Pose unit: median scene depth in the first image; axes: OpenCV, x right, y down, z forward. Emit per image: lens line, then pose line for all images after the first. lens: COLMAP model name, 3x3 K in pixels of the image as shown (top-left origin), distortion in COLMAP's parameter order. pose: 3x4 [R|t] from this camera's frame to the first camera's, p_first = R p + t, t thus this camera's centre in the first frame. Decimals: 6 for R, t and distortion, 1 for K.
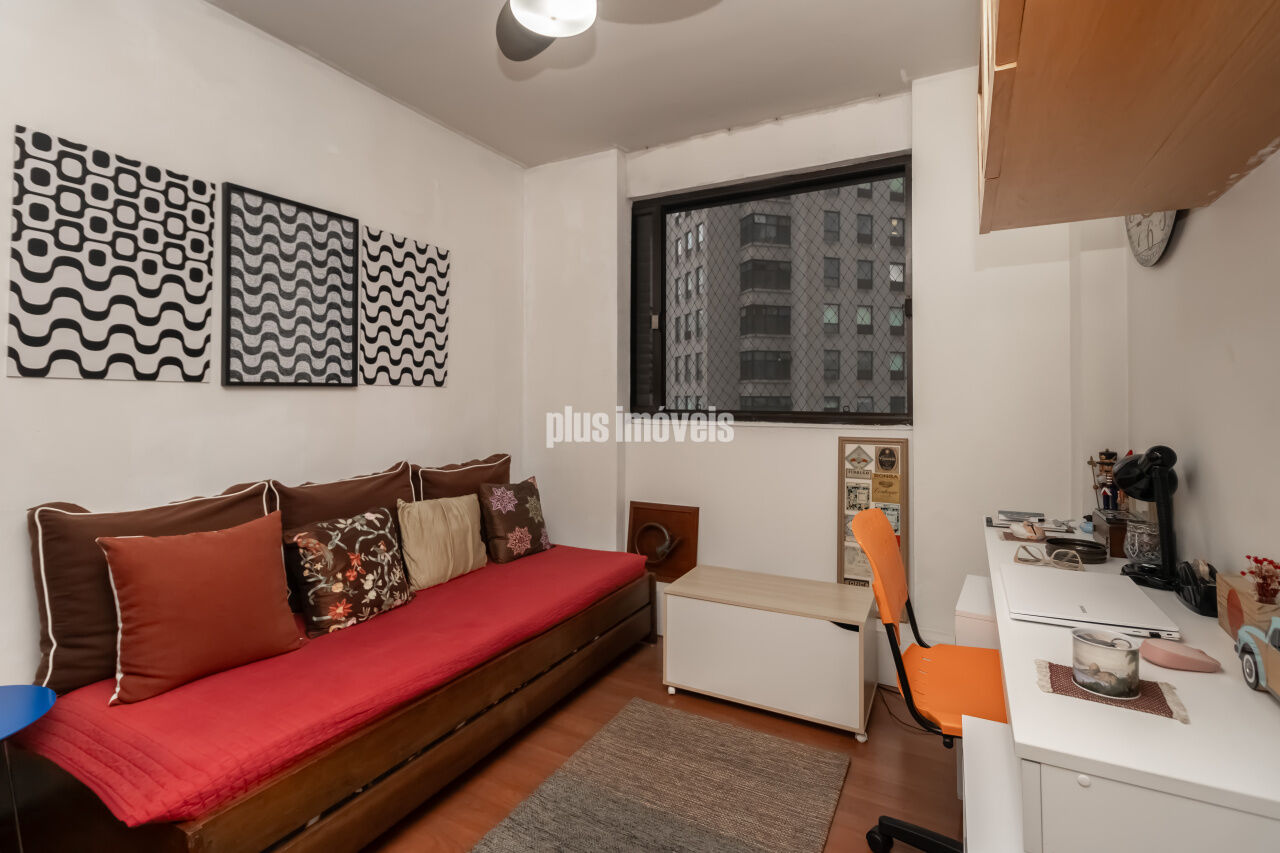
lens RADIAL K [[601.8, 0, 644.6], [0, 601.8, 420.5], [0, 0, 1]] dist [0.001247, -0.000051]
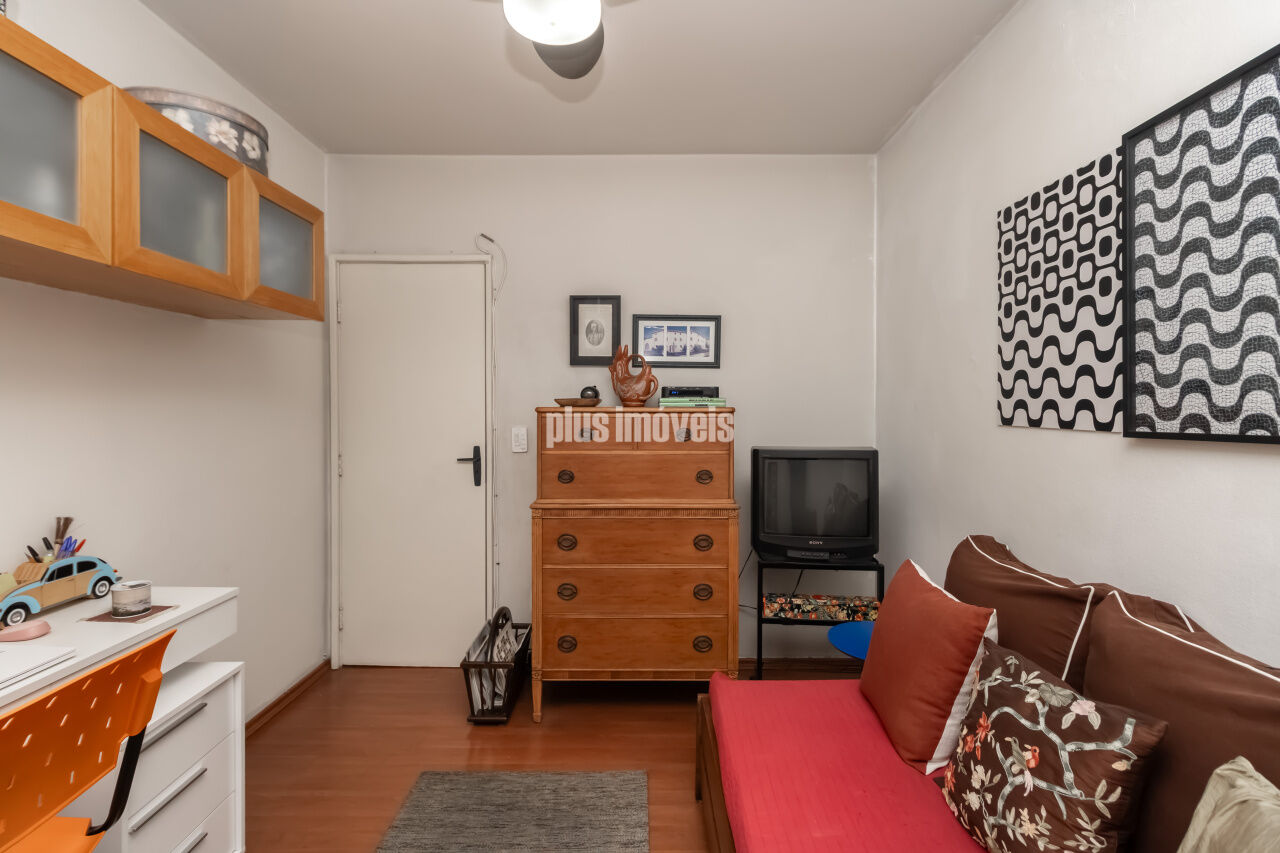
lens RADIAL K [[592.1, 0, 637.9], [0, 592.1, 449.0], [0, 0, 1]] dist [0.001924, -0.000093]
pose [[-0.884500, -0.001513, -0.466538, 0.069256], [-0.054213, 0.993554, 0.099560, -0.060767], [0.463380, 0.113353, -0.878880, 0.993144]]
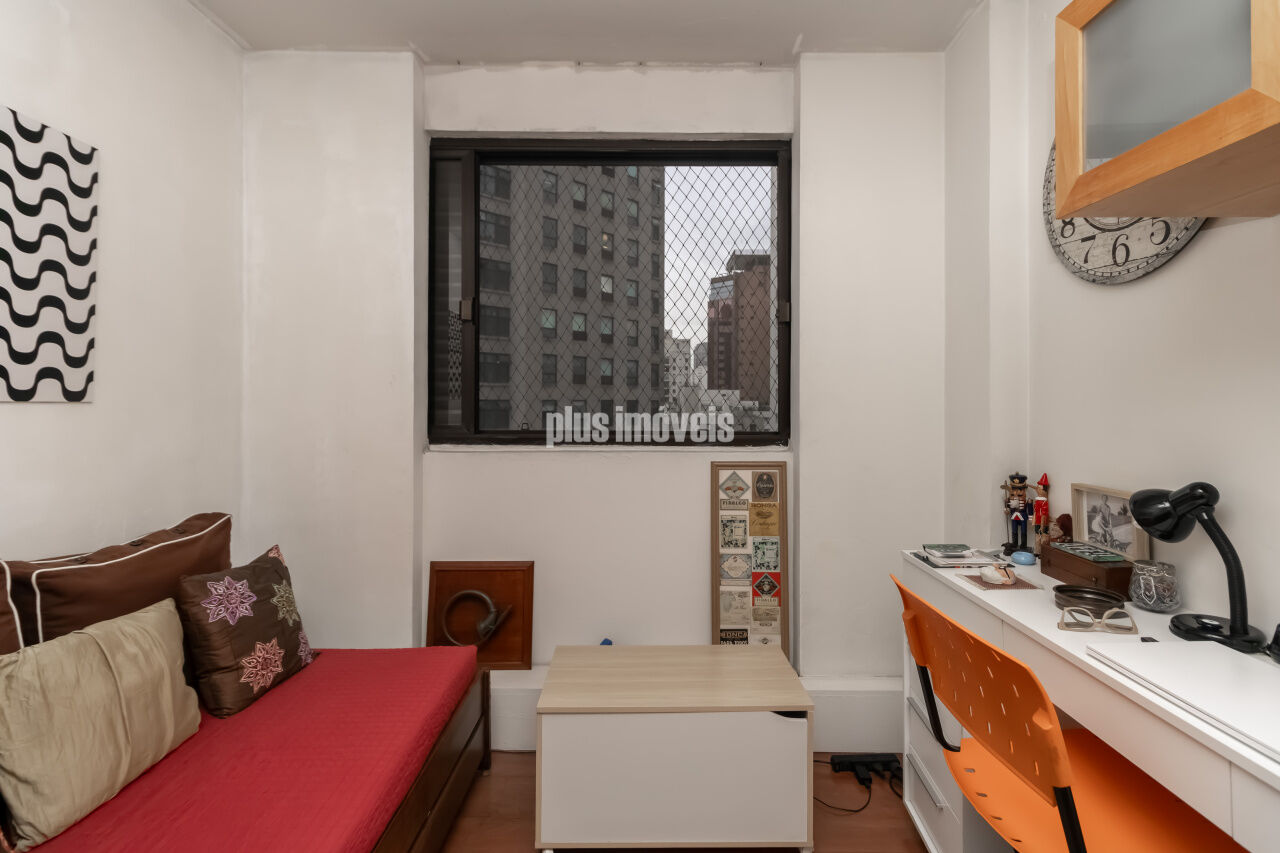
lens RADIAL K [[593.0, 0, 642.1], [0, 593.0, 416.6], [0, 0, 1]] dist [0.002456, 0.000560]
pose [[0.884564, -0.011698, 0.466272, -0.152865], [0.015856, 0.999862, -0.004995, -0.034465], [-0.466149, 0.011811, 0.884627, 0.323618]]
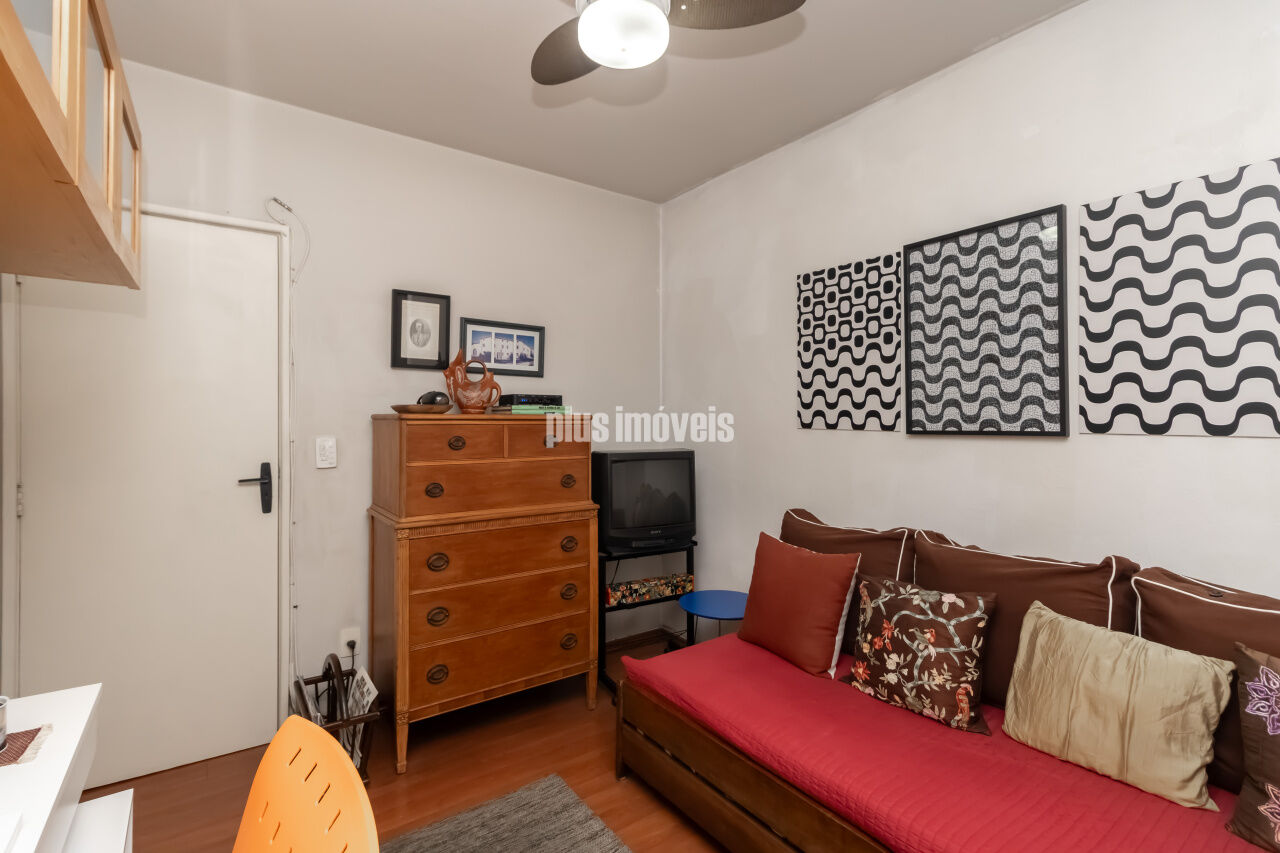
lens RADIAL K [[591.0, 0, 644.0], [0, 591.0, 450.5], [0, 0, 1]] dist [0.002661, 0.000263]
pose [[-0.442902, 0.014971, -0.896445, 0.339120], [-0.063828, 0.996797, 0.048182, -0.037175], [0.894295, 0.078558, -0.440528, 0.781533]]
